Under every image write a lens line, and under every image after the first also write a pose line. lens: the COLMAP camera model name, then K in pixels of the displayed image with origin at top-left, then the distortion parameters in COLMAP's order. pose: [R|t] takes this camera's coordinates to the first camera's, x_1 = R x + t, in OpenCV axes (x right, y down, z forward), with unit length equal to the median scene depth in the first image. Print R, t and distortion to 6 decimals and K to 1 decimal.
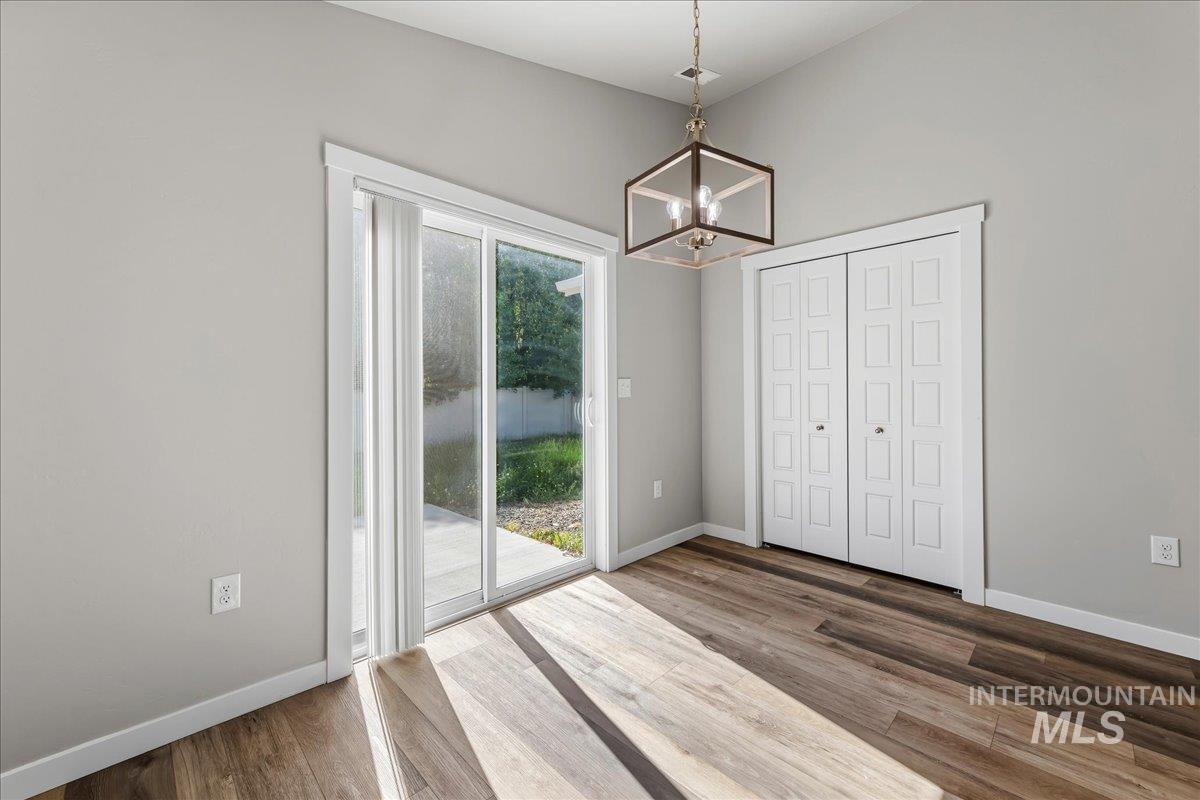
lens RADIAL K [[480.5, 0, 598.6], [0, 480.5, 387.2], [0, 0, 1]] dist [0.009545, -0.000115]
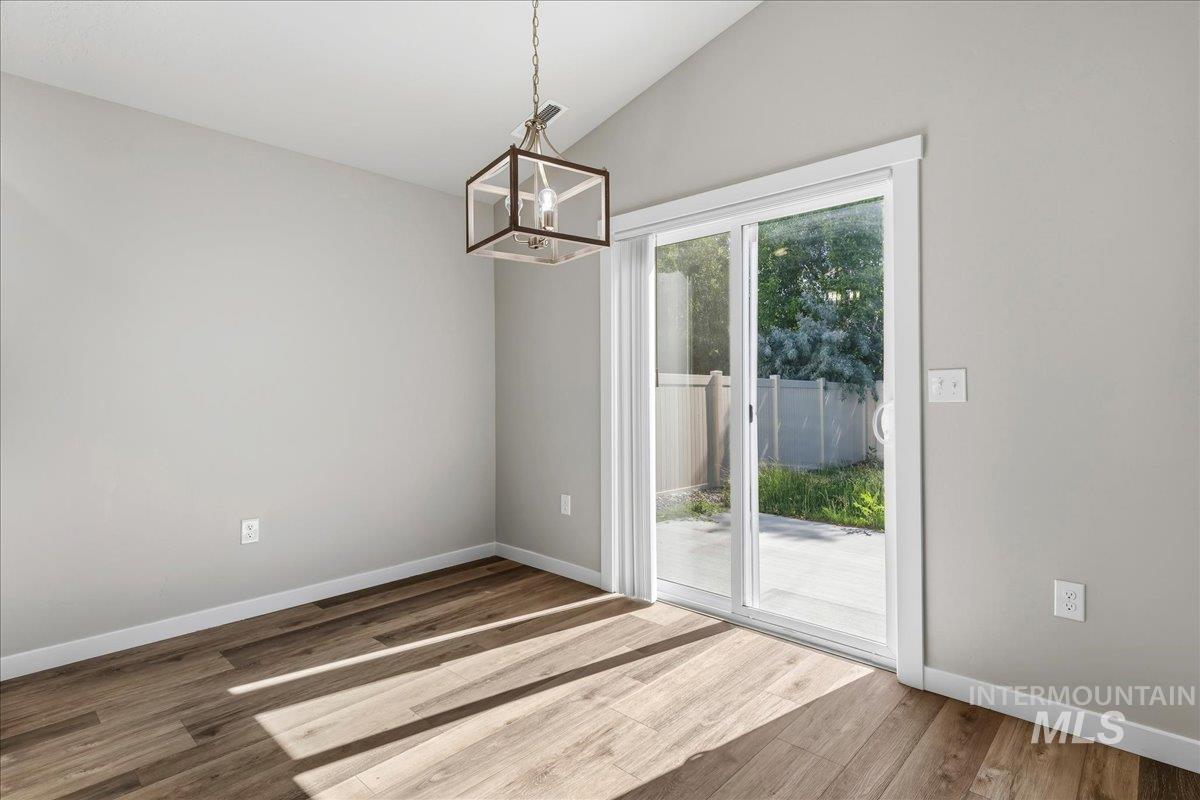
lens RADIAL K [[587.0, 0, 594.3], [0, 587.0, 383.5], [0, 0, 1]] dist [-0.011192, -0.000213]
pose [[0.031859, -0.008588, -0.999455, 1.046140], [0.001103, 0.999963, -0.008558, 0.008329], [0.999492, -0.000830, 0.031867, 0.802602]]
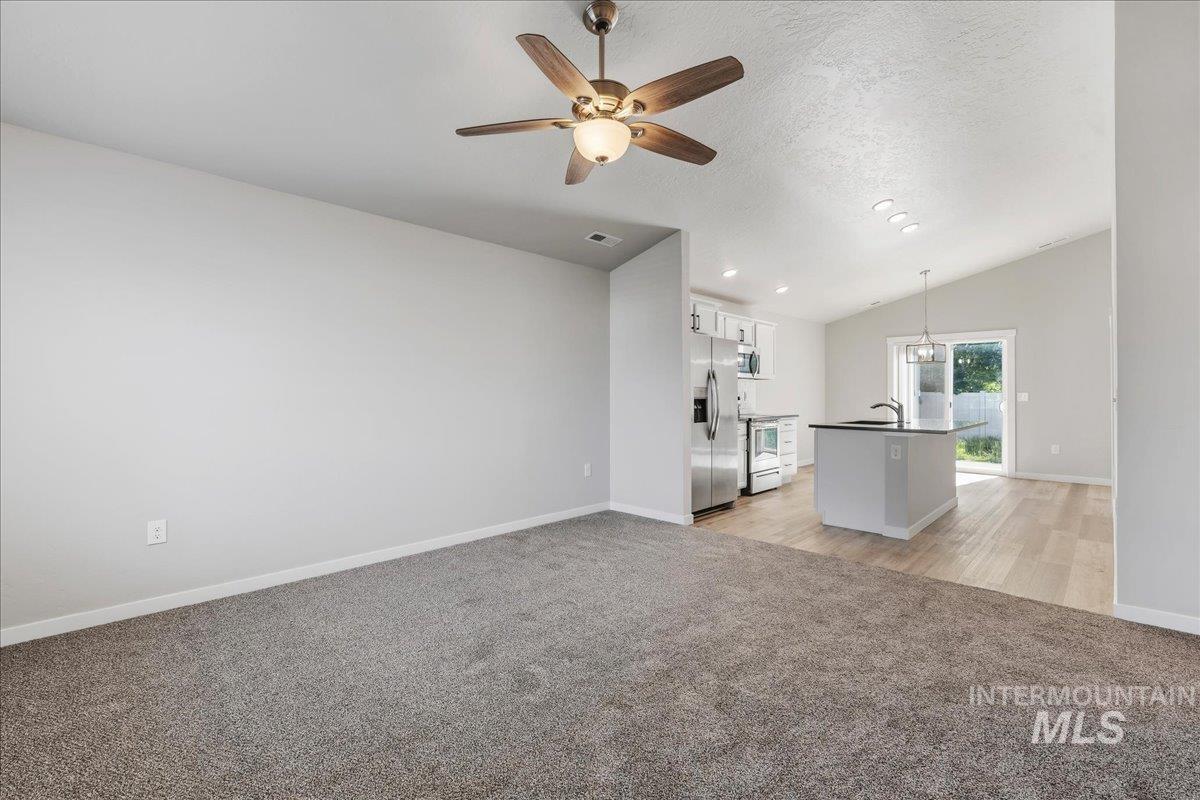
lens RADIAL K [[539.2, 0, 600.8], [0, 539.2, 393.2], [0, 0, 1]] dist [-0.000780, -0.000189]
pose [[0.032352, 0.000227, -0.999477, 3.438617], [-0.000936, 1.000000, 0.000196, -0.015369], [0.999476, 0.000930, 0.032352, -1.382139]]
